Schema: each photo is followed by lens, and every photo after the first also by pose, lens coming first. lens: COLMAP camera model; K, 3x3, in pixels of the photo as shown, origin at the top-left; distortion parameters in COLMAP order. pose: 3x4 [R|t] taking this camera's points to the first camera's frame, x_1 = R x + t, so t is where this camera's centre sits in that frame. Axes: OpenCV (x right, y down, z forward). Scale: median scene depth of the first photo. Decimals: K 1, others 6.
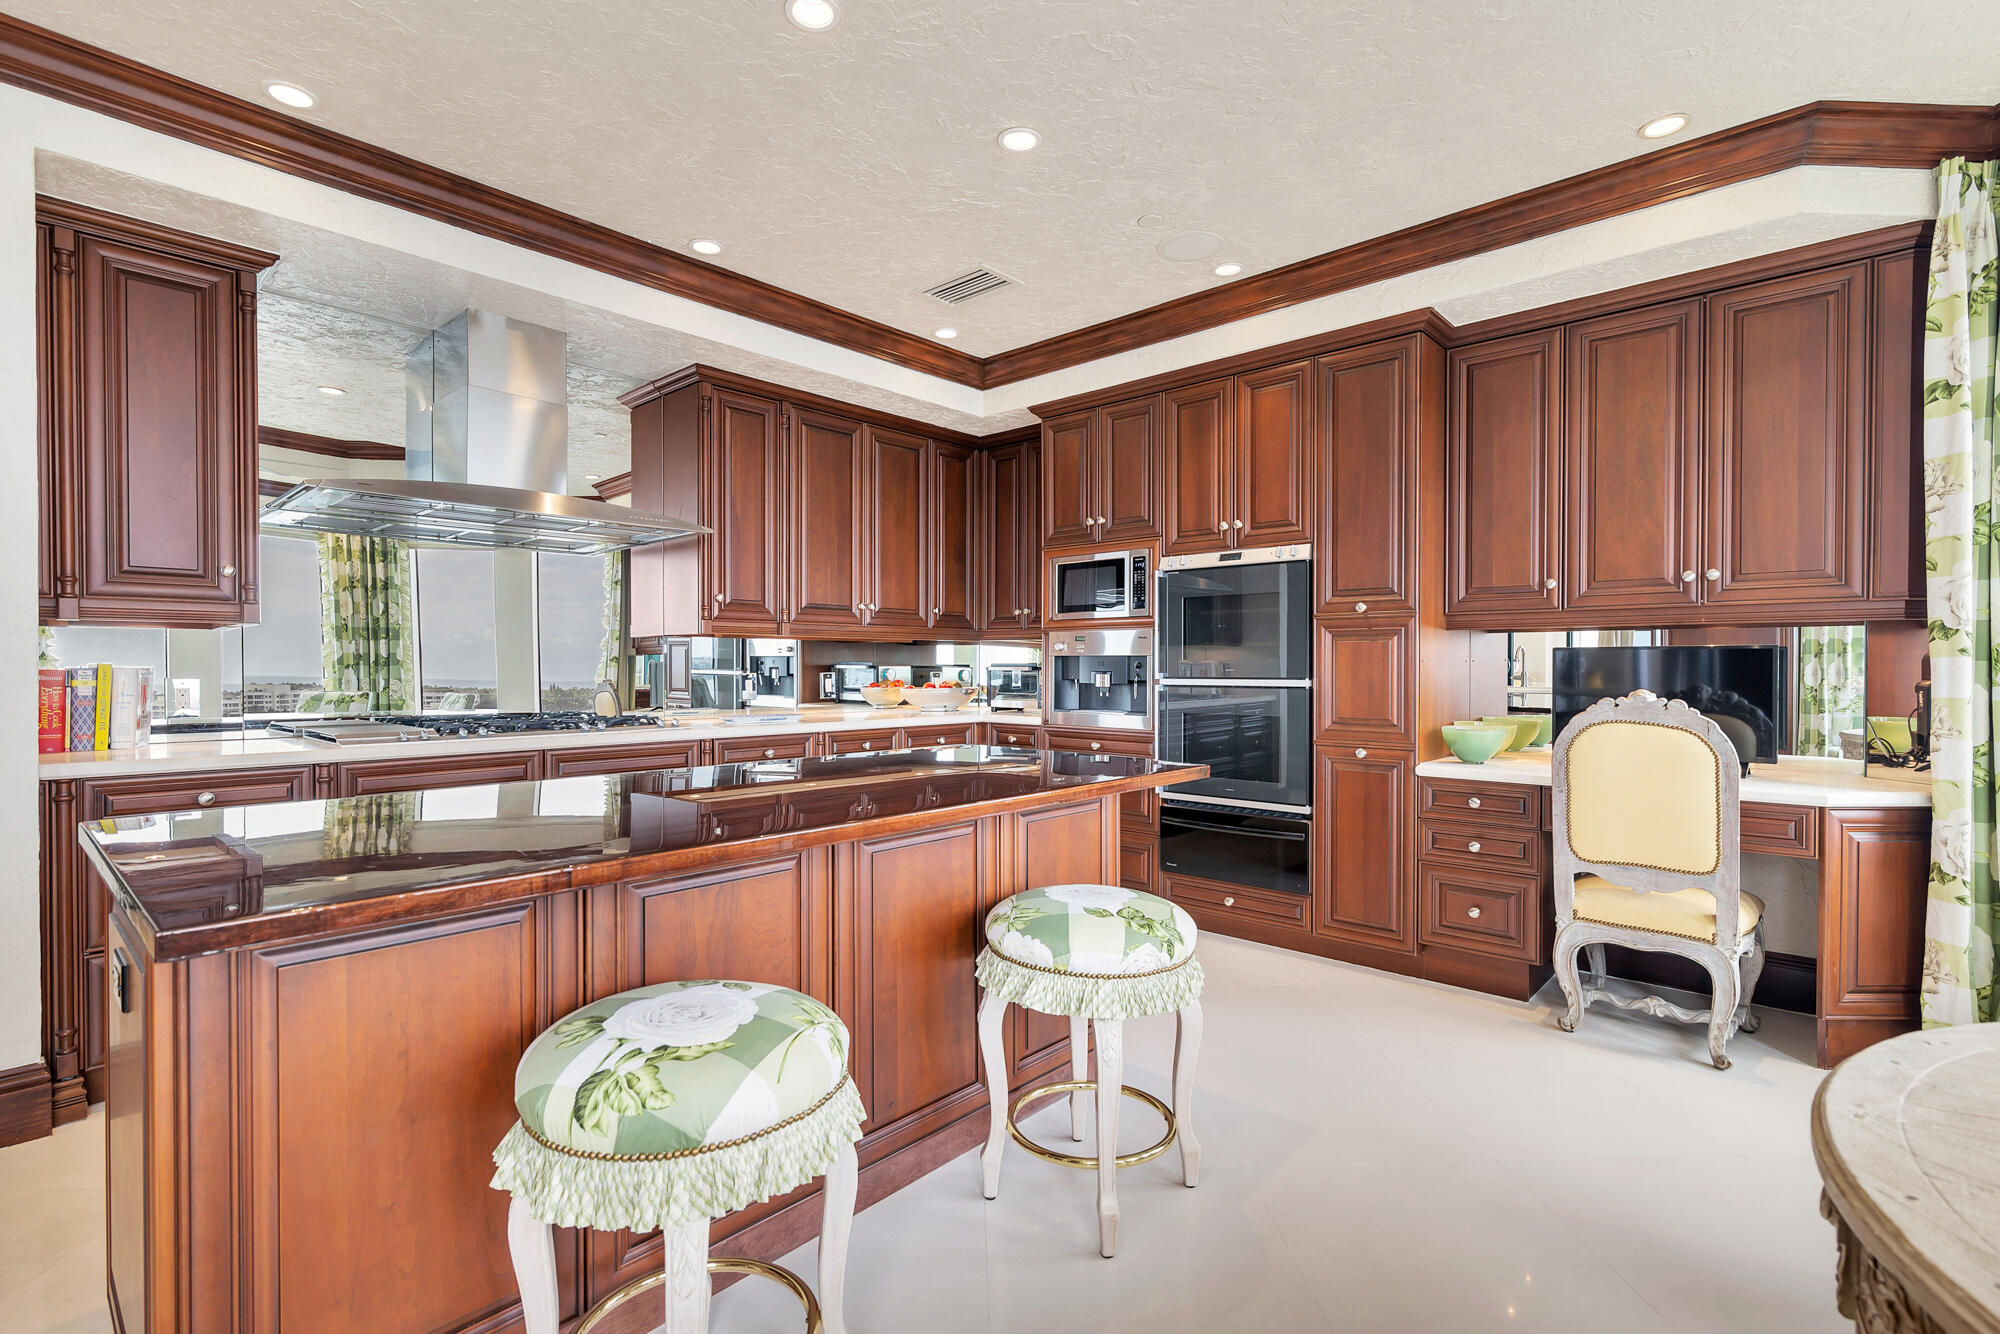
lens RADIAL K [[921.8, 0, 1000.0], [0, 921.8, 667.0], [0, 0, 1]] dist [-0.000236, -0.000299]
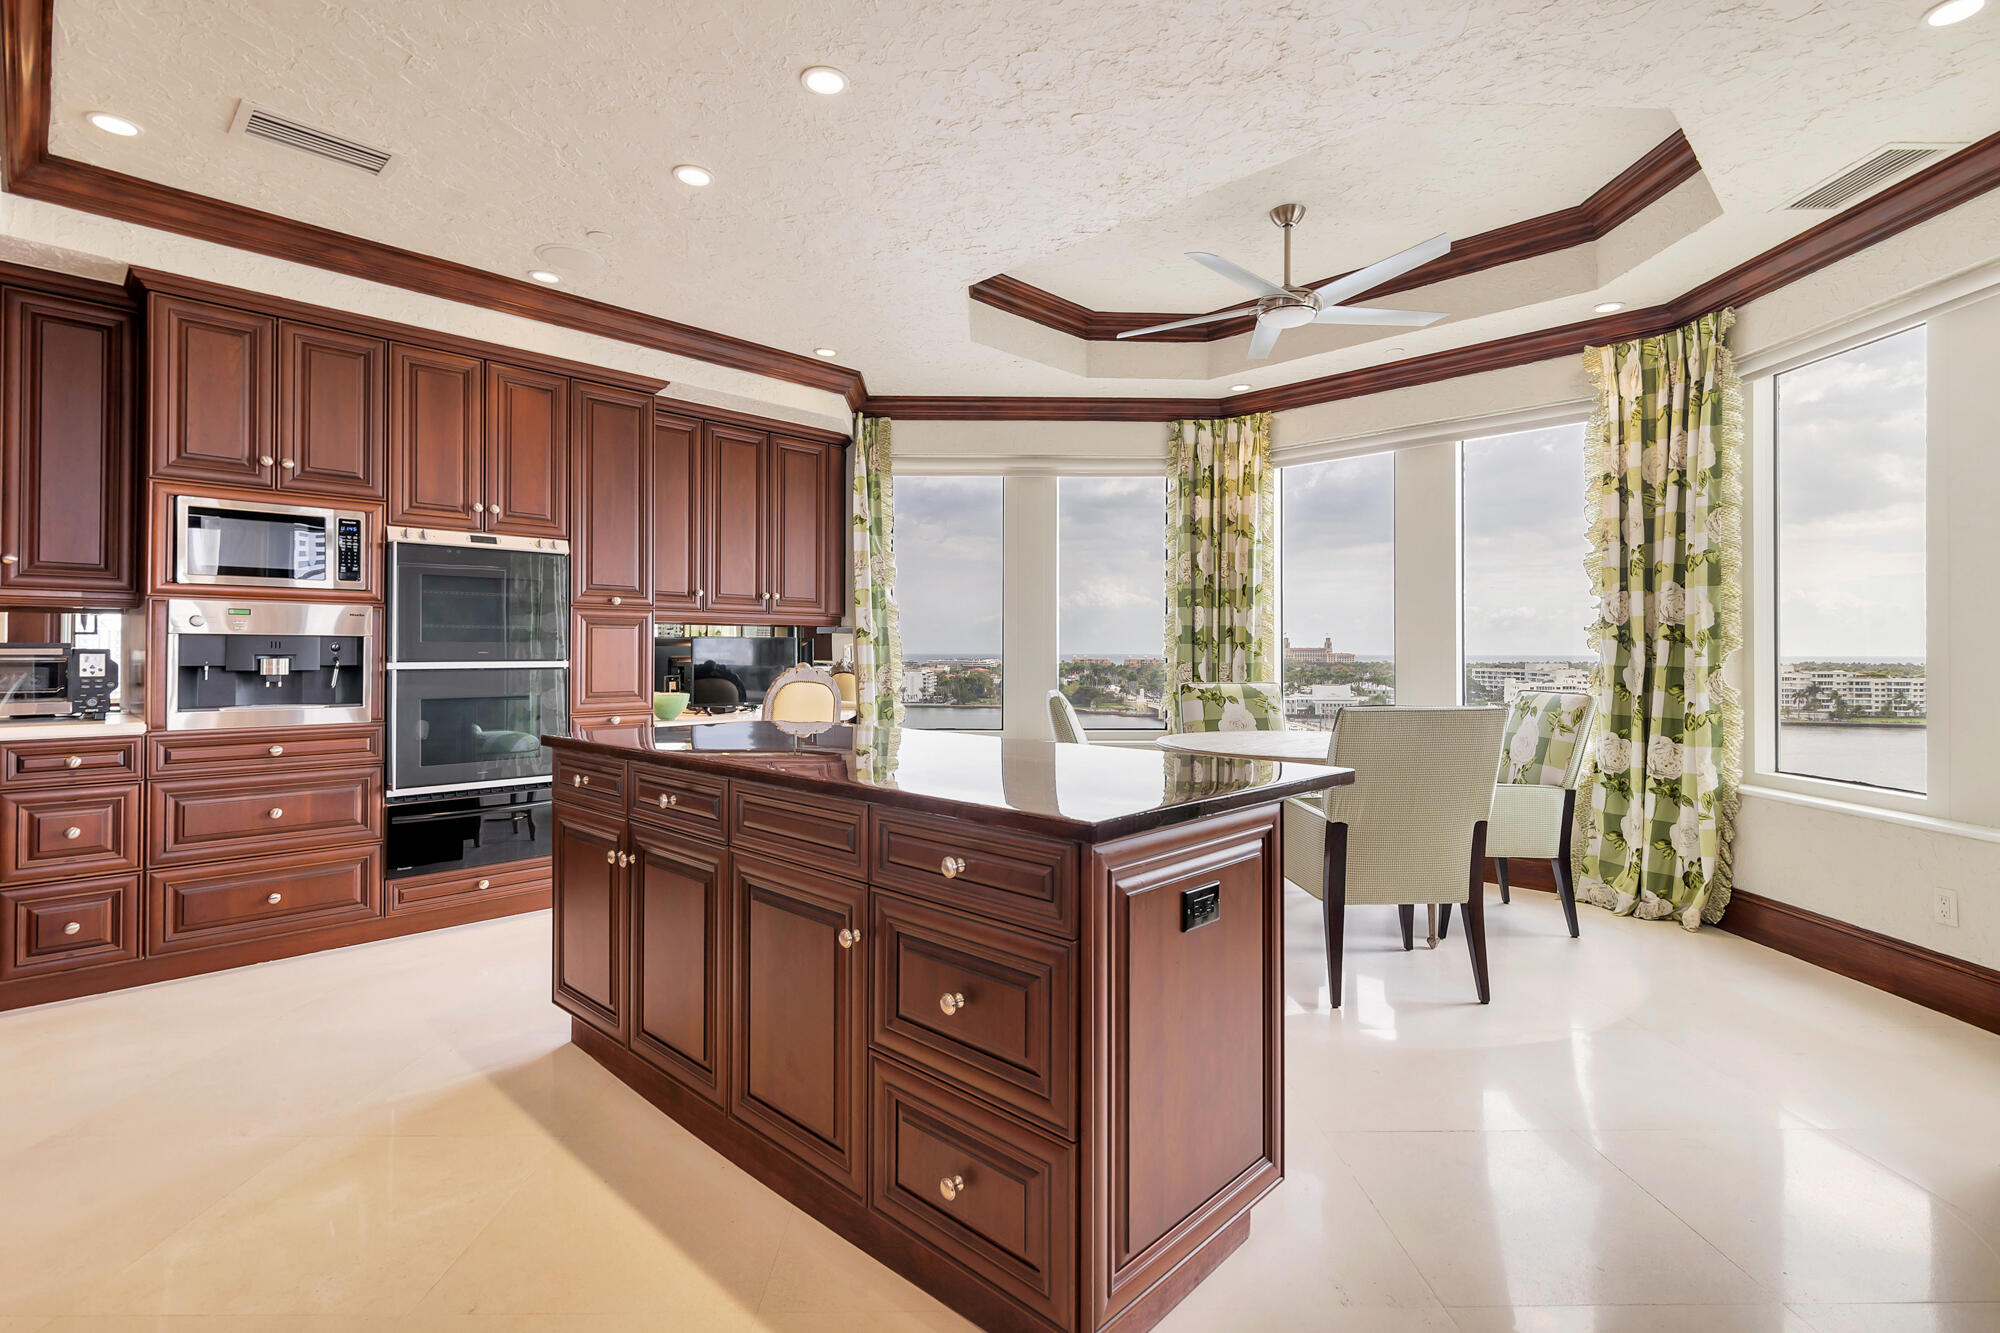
lens RADIAL K [[939.6, 0, 998.8], [0, 939.6, 643.4], [0, 0, 1]] dist [-0.000282, -0.000084]
pose [[0.027726, 0.009338, 0.999572, -0.713636], [0.002659, 0.999952, -0.009415, 0.004314], [-0.999612, 0.002919, 0.027700, 0.388332]]
